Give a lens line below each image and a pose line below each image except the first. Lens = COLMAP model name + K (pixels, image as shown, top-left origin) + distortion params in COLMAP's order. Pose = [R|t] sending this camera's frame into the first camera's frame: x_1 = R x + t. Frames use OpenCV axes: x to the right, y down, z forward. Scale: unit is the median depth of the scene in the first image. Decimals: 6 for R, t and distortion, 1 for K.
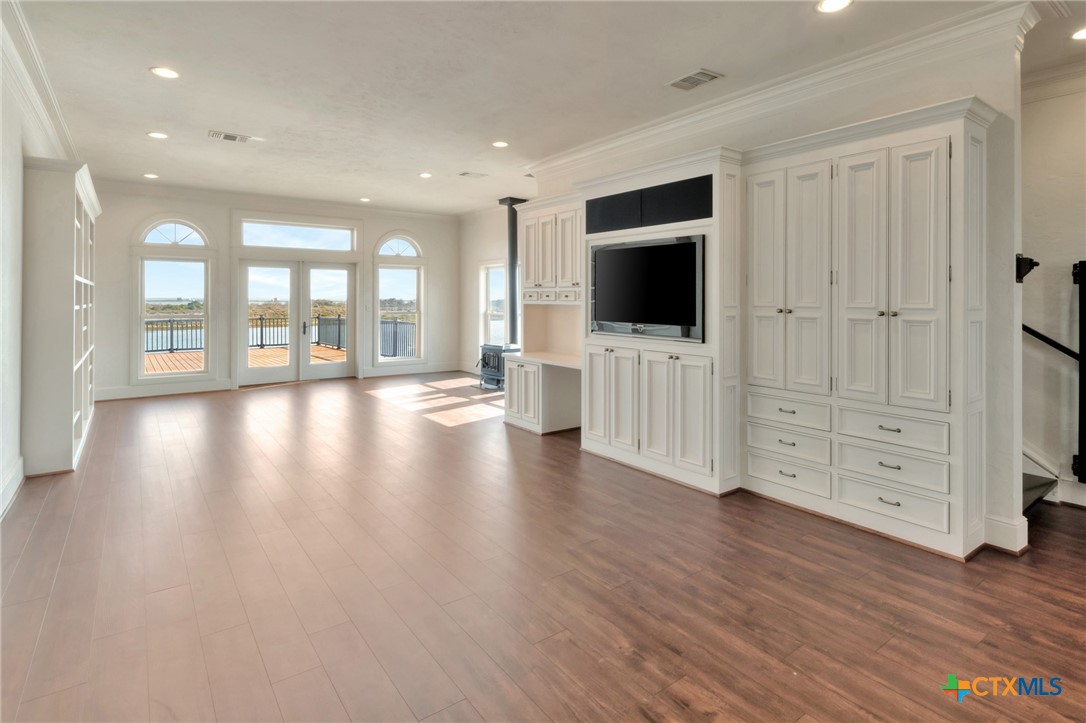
lens RADIAL K [[551.1, 0, 545.5], [0, 551.1, 297.3], [0, 0, 1]] dist [-0.002333, 0.000690]
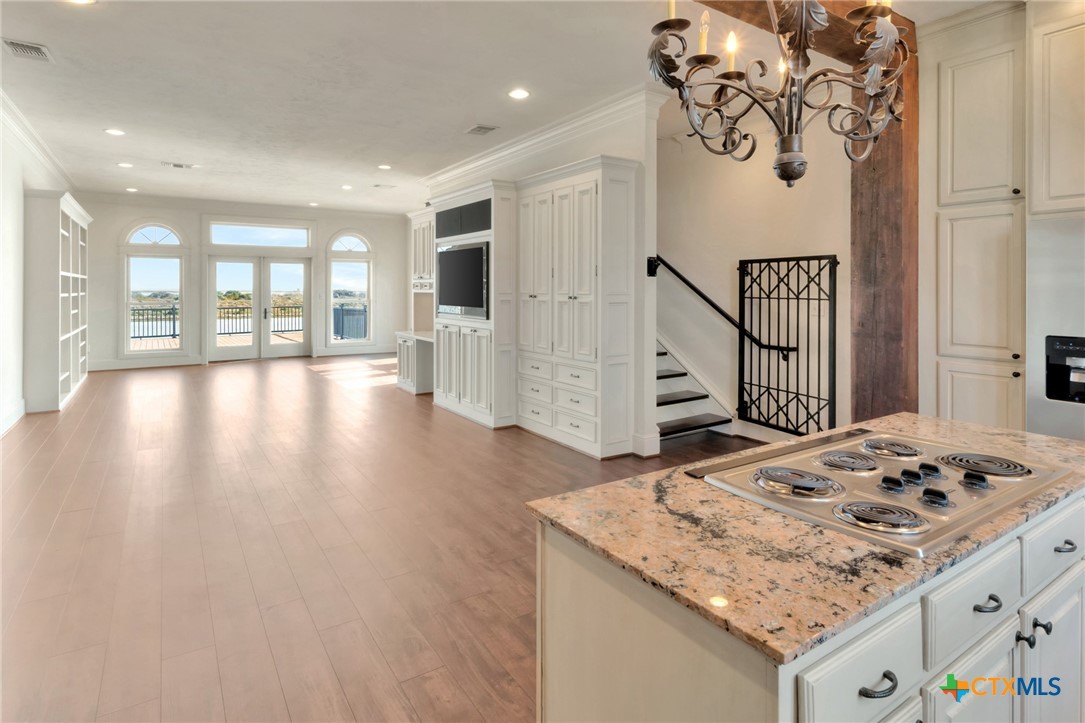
lens RADIAL K [[574.0, 0, 540.4], [0, 574.0, 288.1], [0, 0, 1]] dist [-0.000927, -0.000852]
pose [[0.998322, -0.001469, -0.057882, 0.254466], [0.001570, 0.999997, 0.001701, 0.000625], [0.057880, -0.001789, 0.998322, -0.219034]]
